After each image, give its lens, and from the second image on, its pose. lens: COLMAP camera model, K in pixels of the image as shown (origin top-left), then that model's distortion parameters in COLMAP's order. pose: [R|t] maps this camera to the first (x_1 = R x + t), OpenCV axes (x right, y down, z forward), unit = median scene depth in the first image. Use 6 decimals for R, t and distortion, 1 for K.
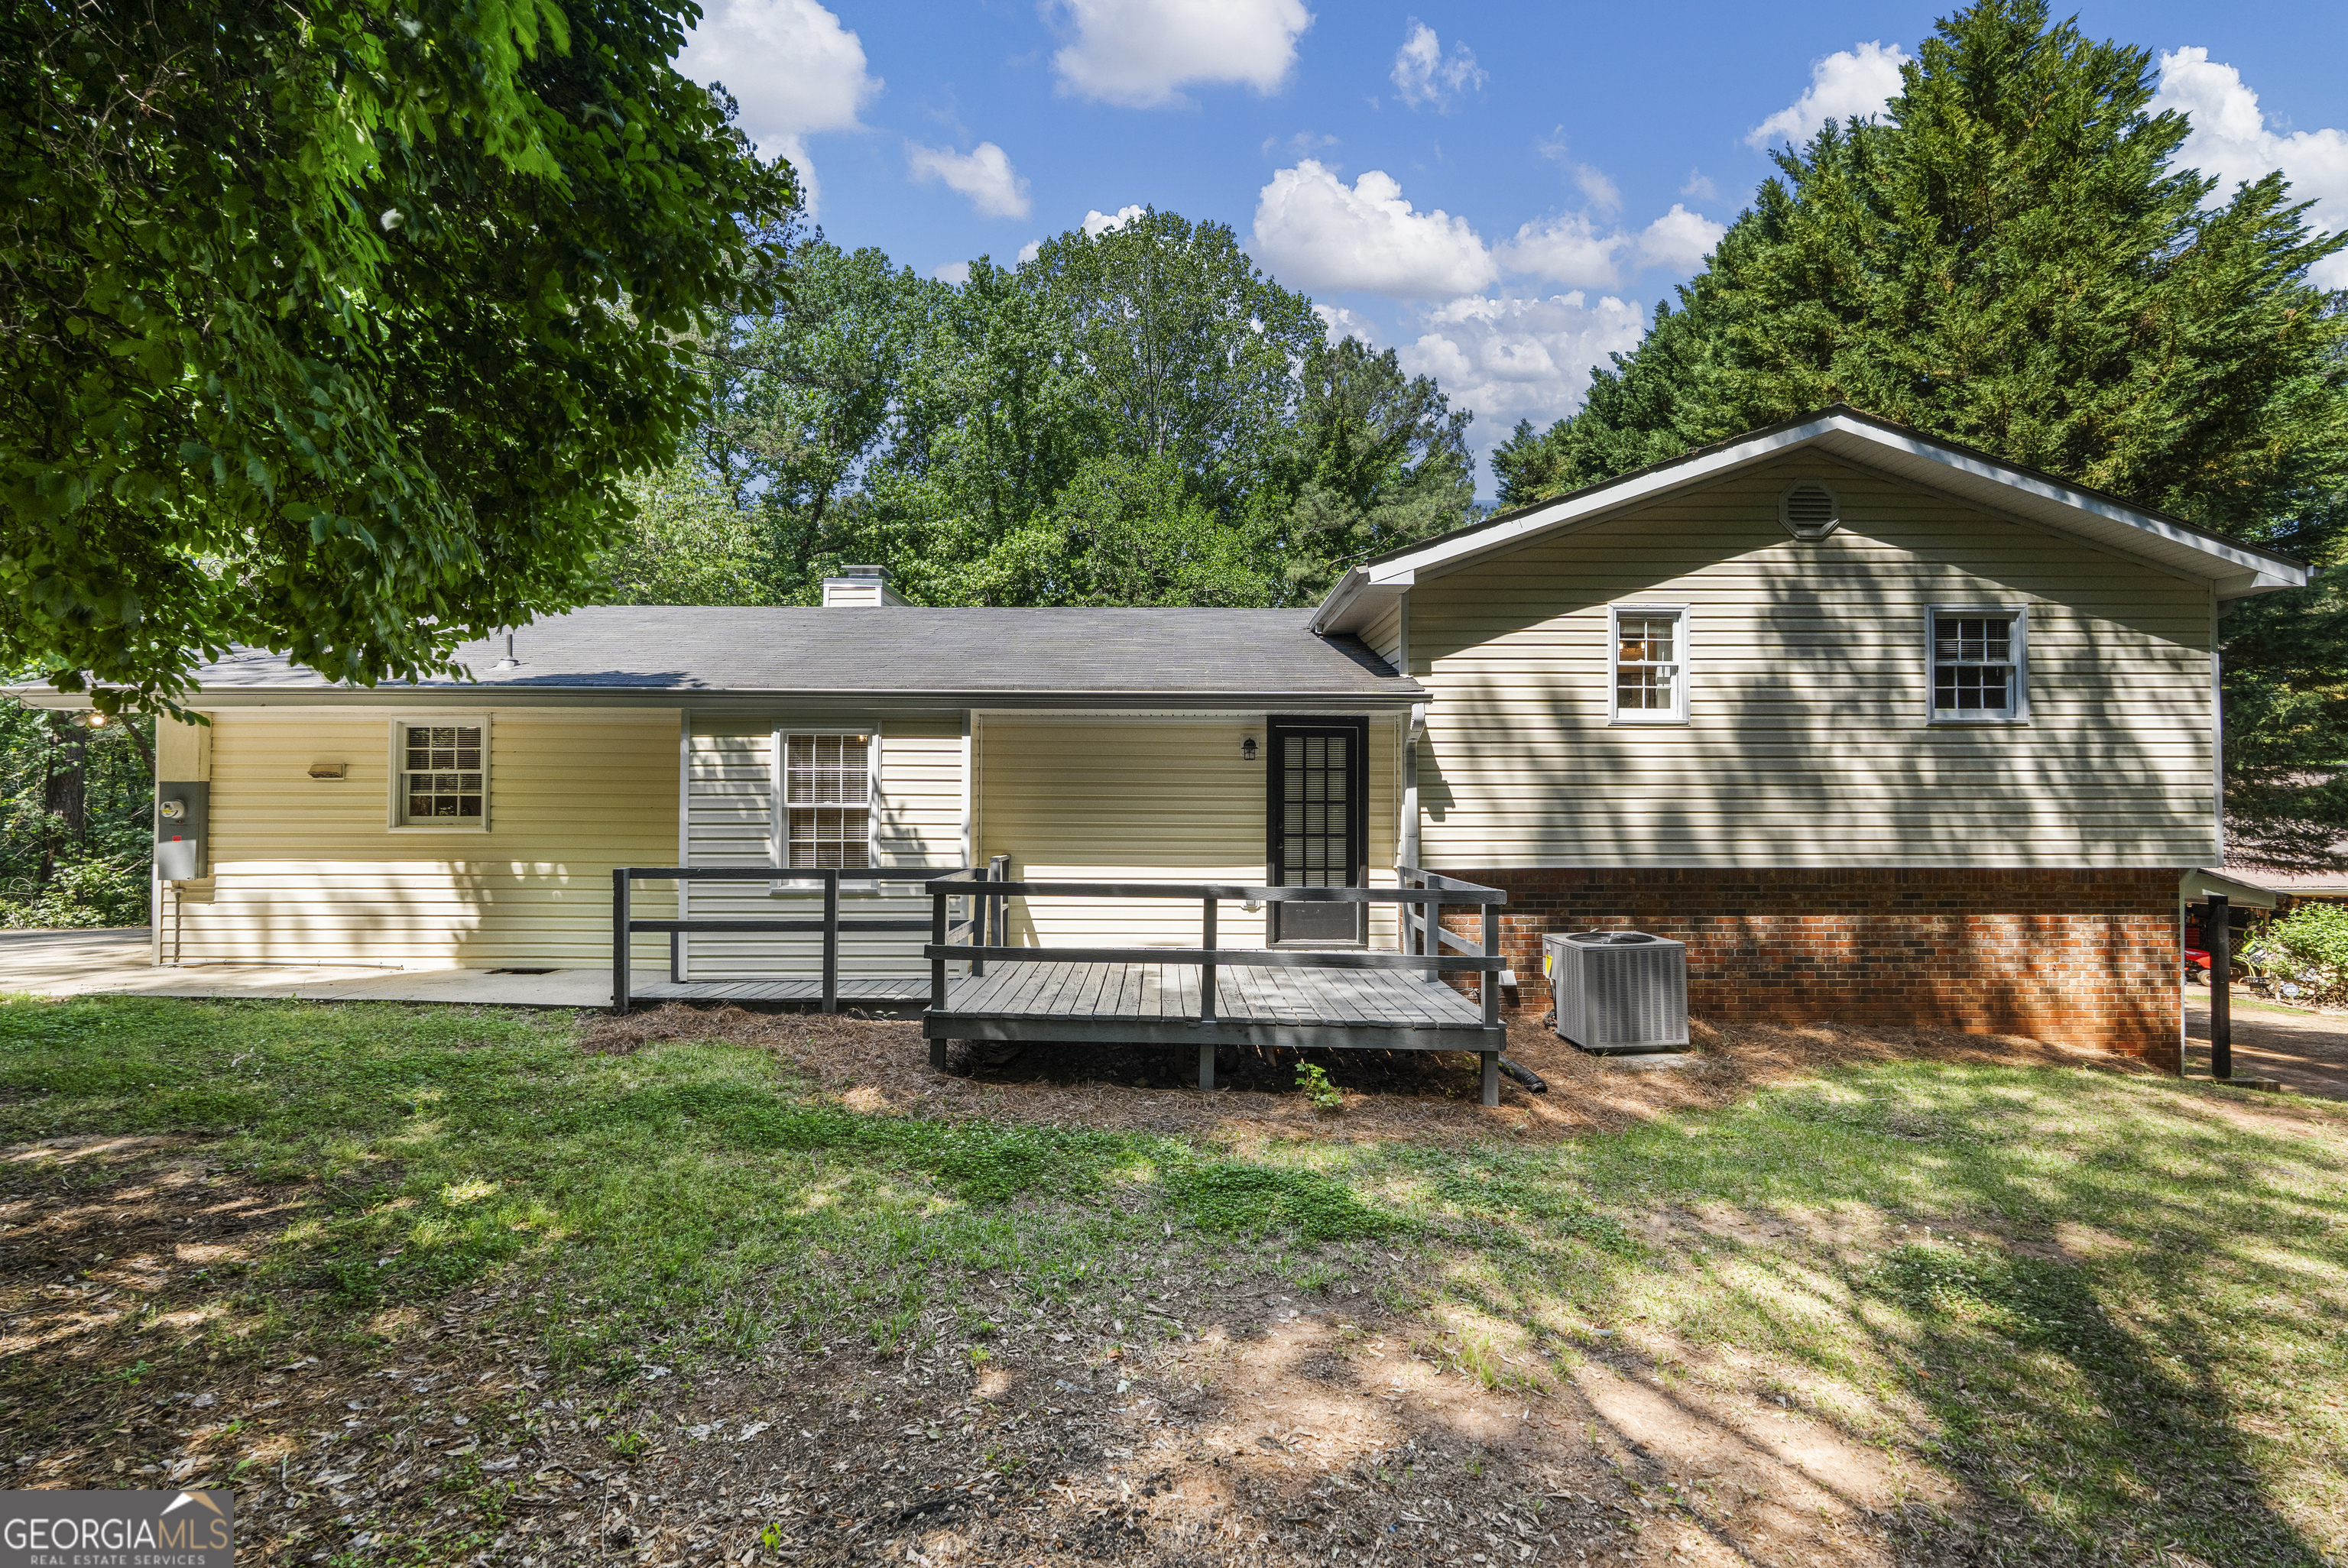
lens RADIAL K [[1035.7, 0, 1166.8], [0, 1035.7, 782.7], [0, 0, 1]] dist [0.000159, -0.000637]
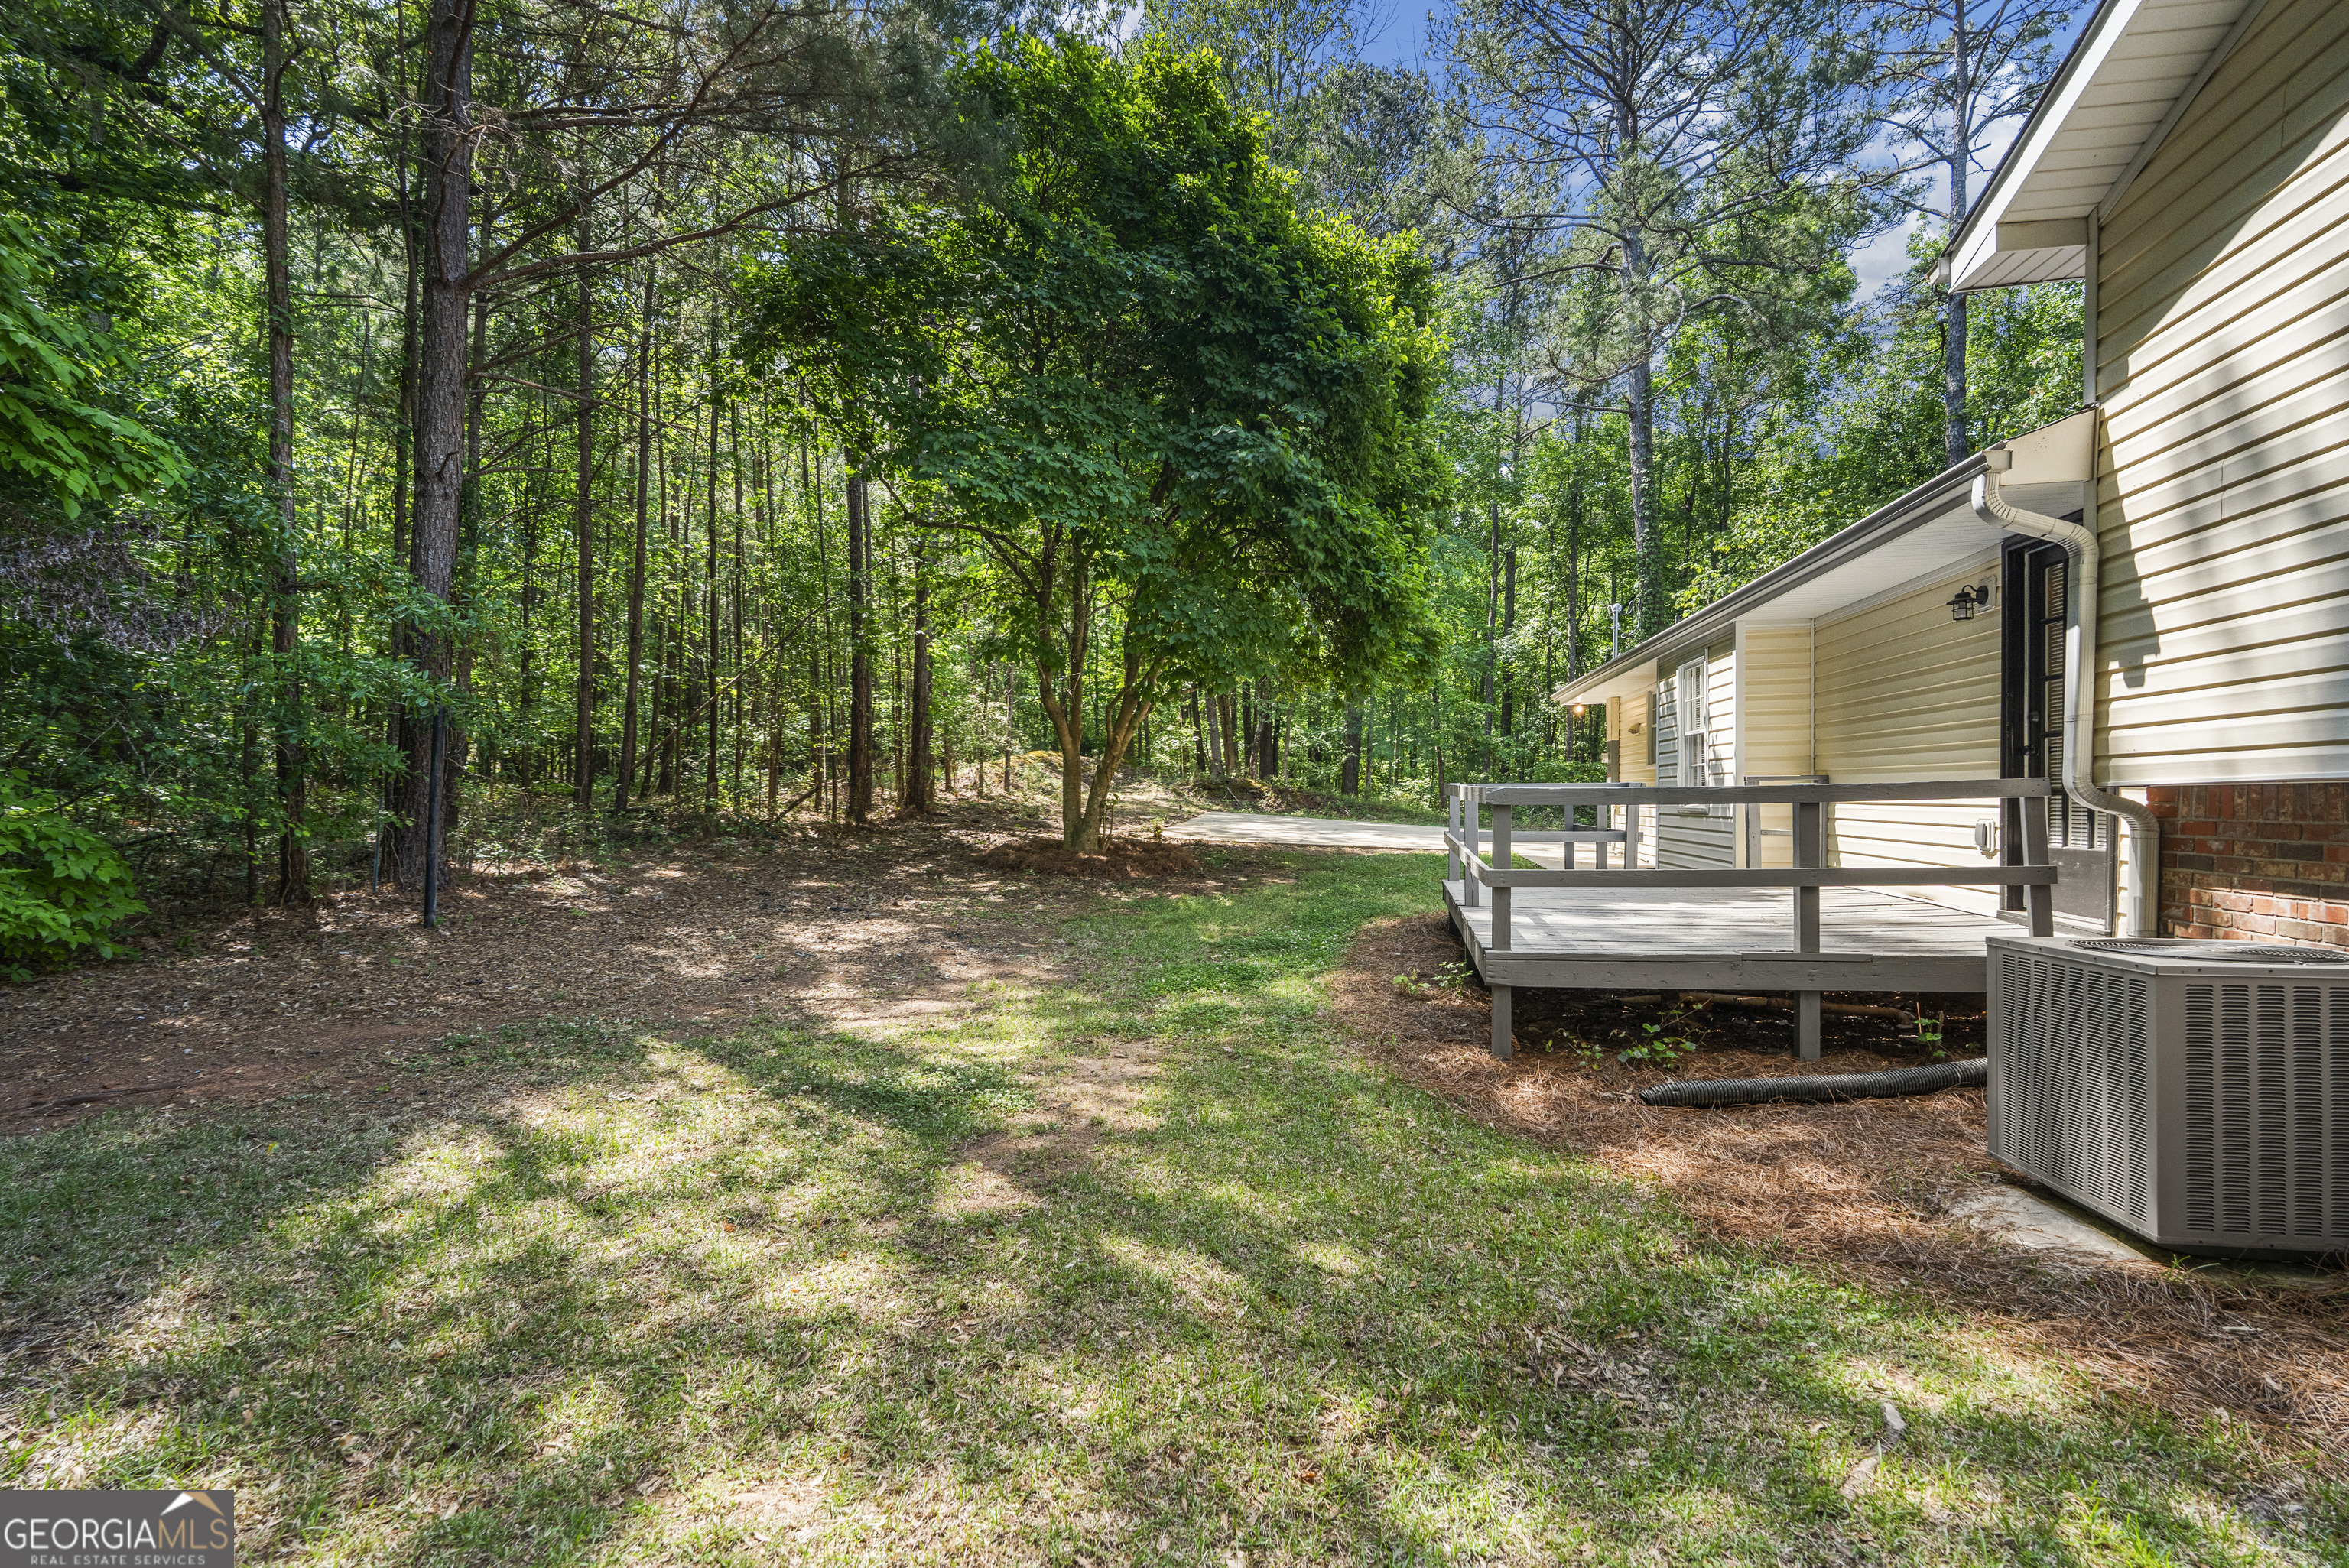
lens RADIAL K [[1036.2, 0, 1173.5], [0, 1036.2, 796.0], [0, 0, 1]] dist [0.000159, -0.000637]
pose [[-0.205384, -0.003487, -0.978675, 0.824443], [0.034928, 0.999331, -0.010890, 0.077952], [0.978058, -0.036420, -0.205125, 0.662127]]
